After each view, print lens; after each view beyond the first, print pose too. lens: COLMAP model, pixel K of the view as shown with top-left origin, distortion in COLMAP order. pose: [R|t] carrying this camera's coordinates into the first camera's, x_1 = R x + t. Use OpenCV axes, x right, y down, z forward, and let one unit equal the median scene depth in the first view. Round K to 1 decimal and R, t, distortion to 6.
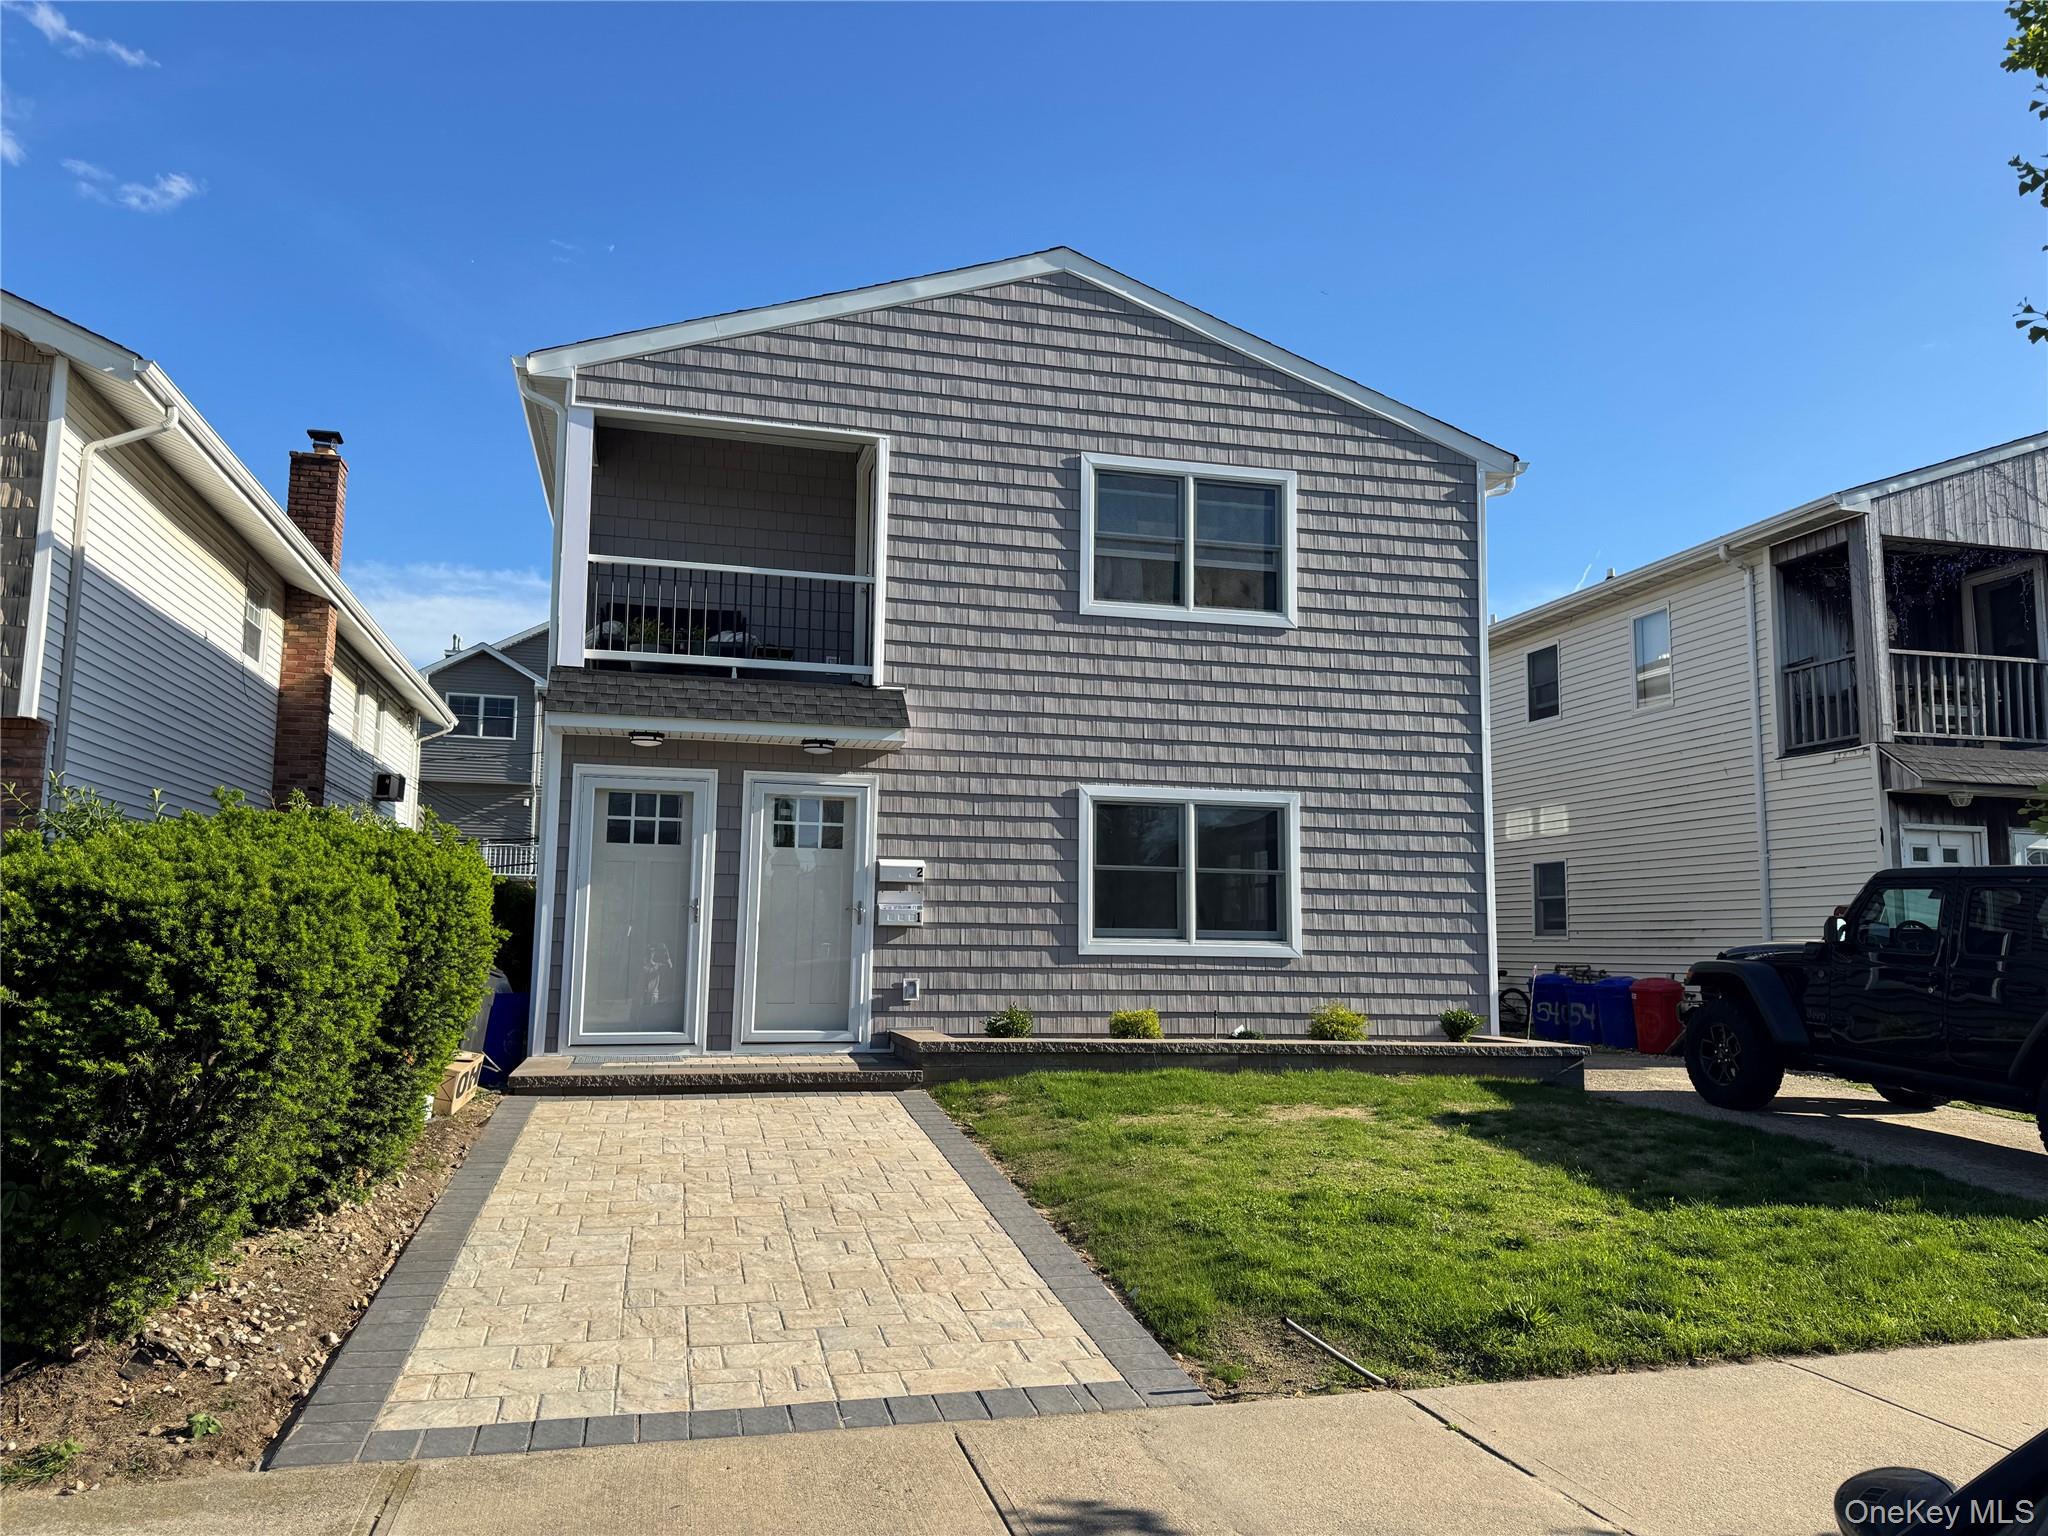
lens RADIAL K [[1441.9, 0, 1023.4], [0, 1441.9, 761.2], [0, 0, 1]] dist [0.076837, 0.000583]
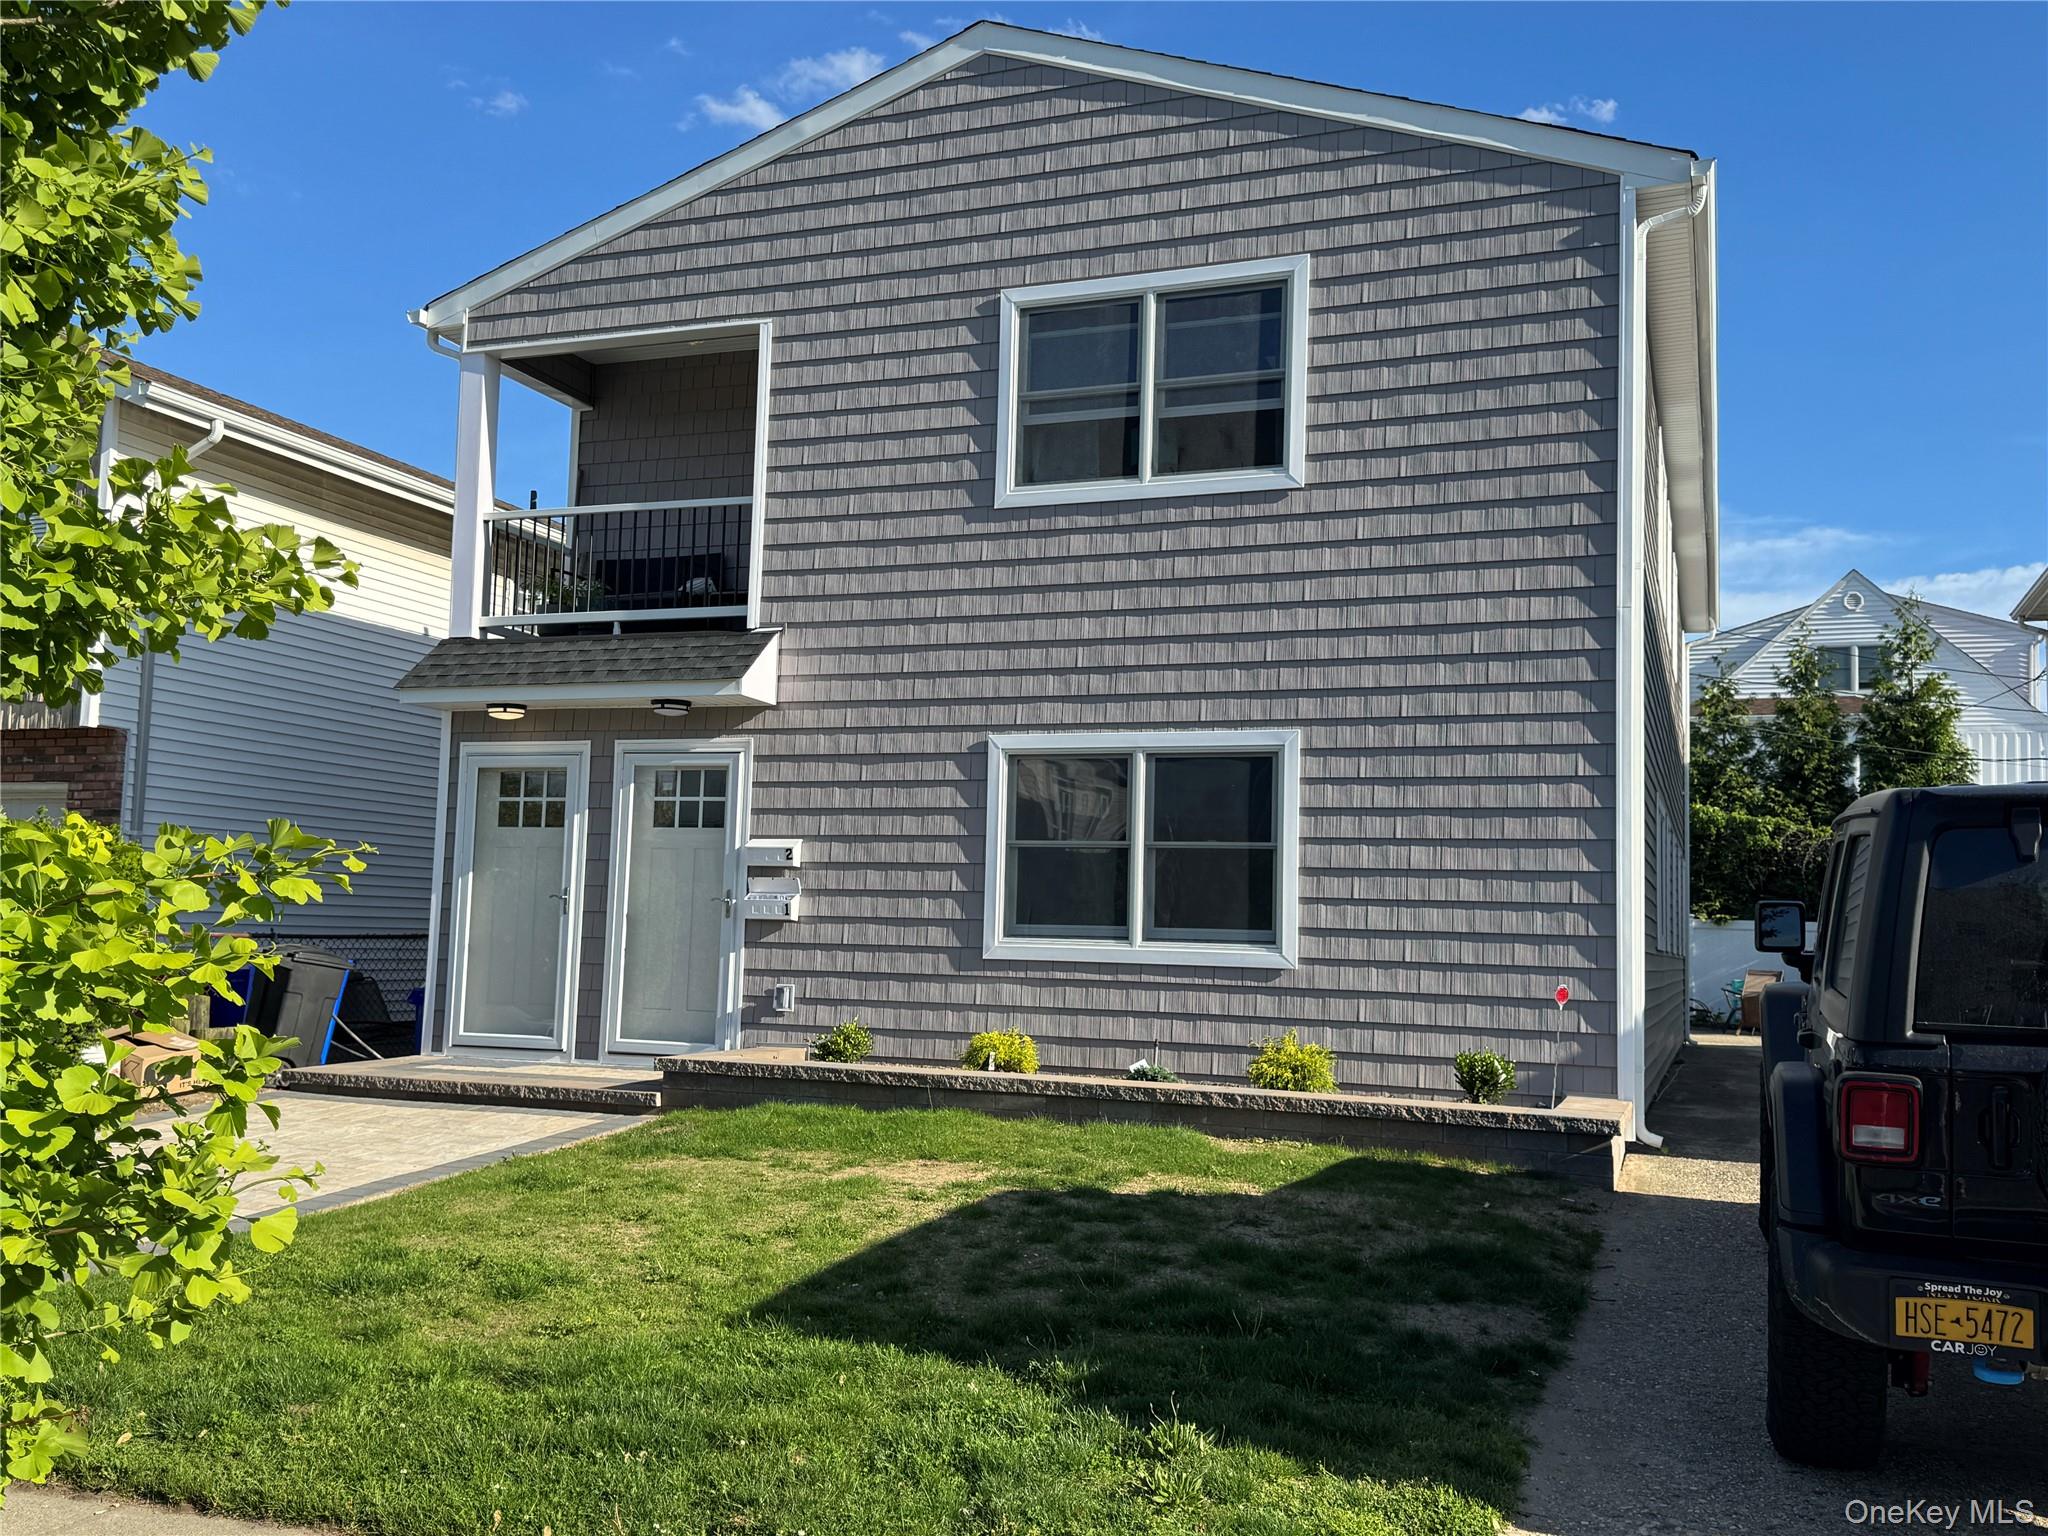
lens RADIAL K [[1833.8, 0, 1023.0], [0, 1833.8, 774.4], [0, 0, 1]] dist [0.073911, -0.030012]
pose [[0.818829, -0.042749, -0.572444, 0.594701], [0.056718, 0.998369, 0.006575, 0.031207], [0.571229, -0.037852, 0.819918, 0.219232]]
